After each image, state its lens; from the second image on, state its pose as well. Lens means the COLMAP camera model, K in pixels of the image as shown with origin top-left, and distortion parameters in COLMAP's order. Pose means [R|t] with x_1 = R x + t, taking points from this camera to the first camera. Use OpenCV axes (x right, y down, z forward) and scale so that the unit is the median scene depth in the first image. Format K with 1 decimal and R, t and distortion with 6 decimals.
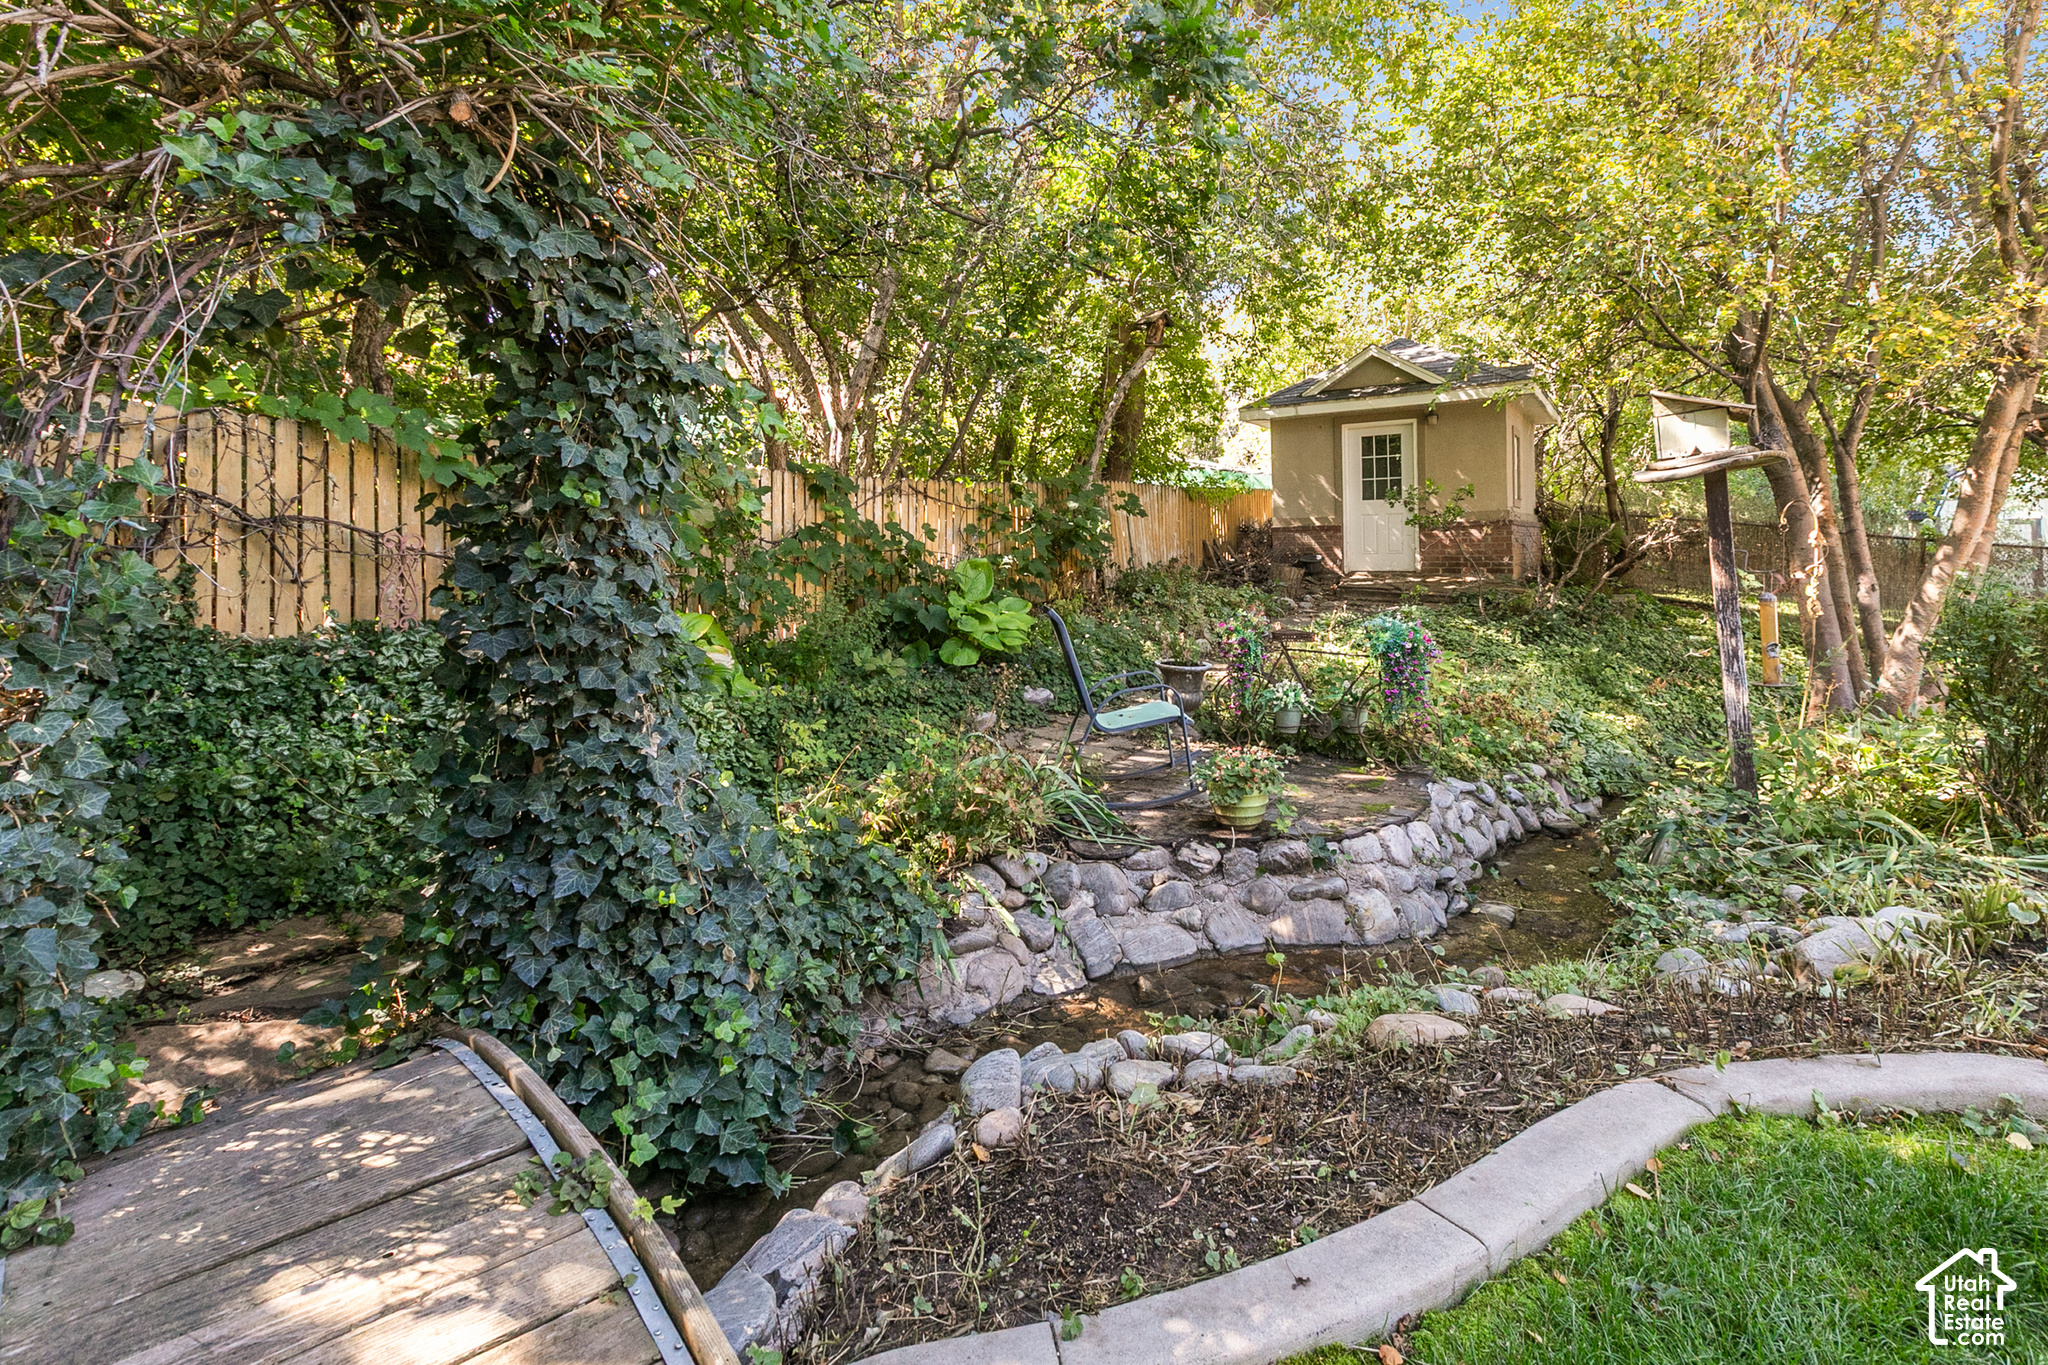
lens RADIAL K [[999.5, 0, 1034.5], [0, 999.5, 599.4], [0, 0, 1]] dist [0.002433, 0.000773]
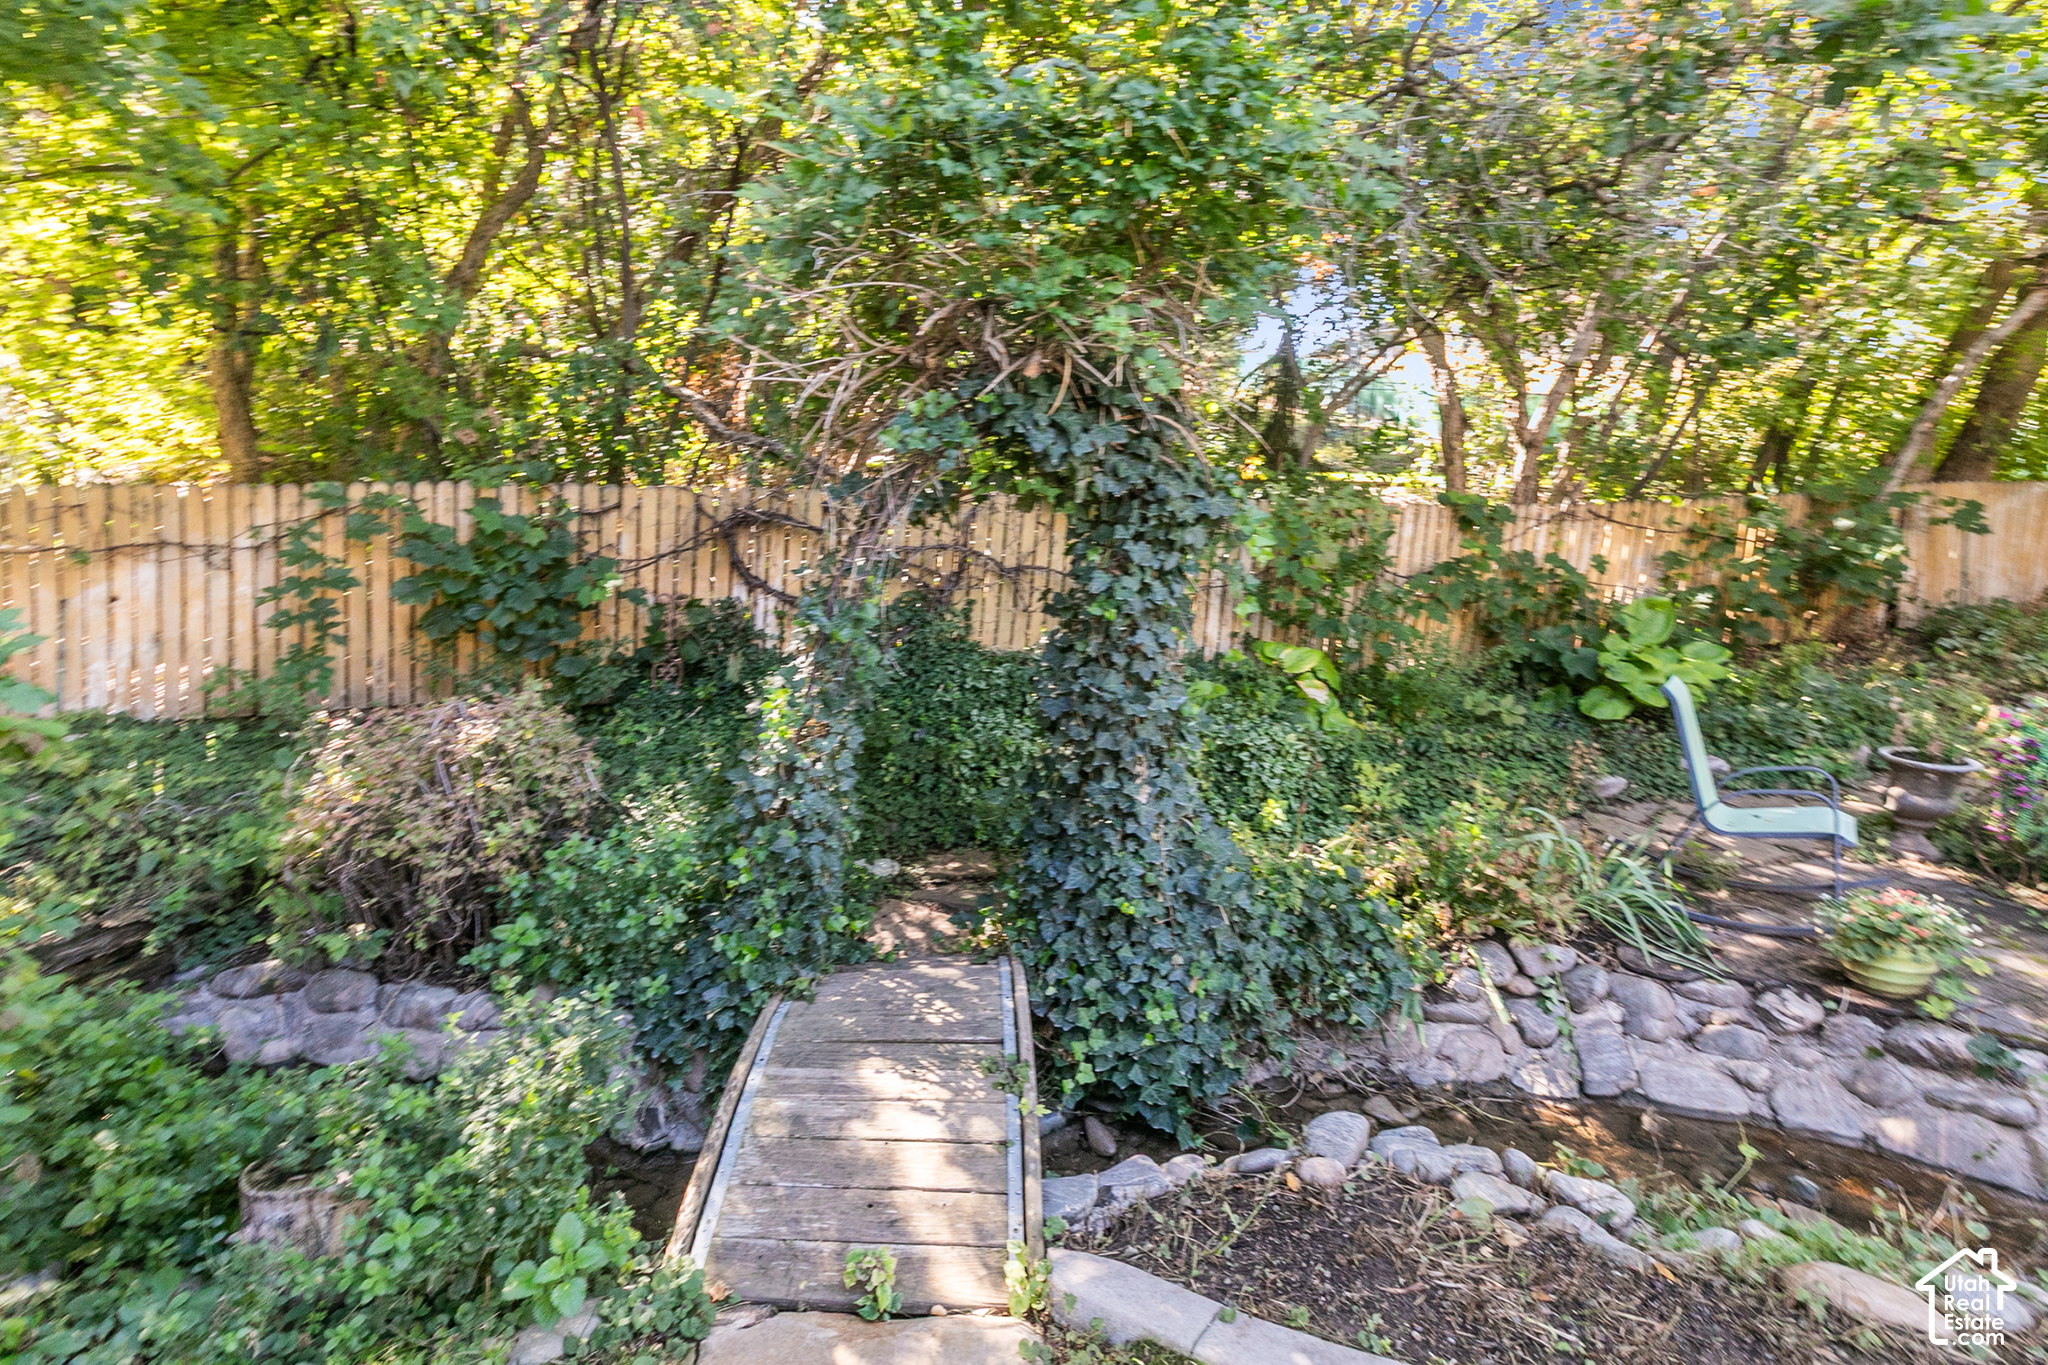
lens RADIAL K [[999.5, 0, 1034.5], [0, 999.5, 599.4], [0, 0, 1]] dist [0.002433, 0.000773]
pose [[0.734686, 0.068330, -0.674957, 0.279756], [-0.043692, 0.997615, 0.053436, -0.125473], [0.676999, -0.009769, 0.735919, -0.072601]]
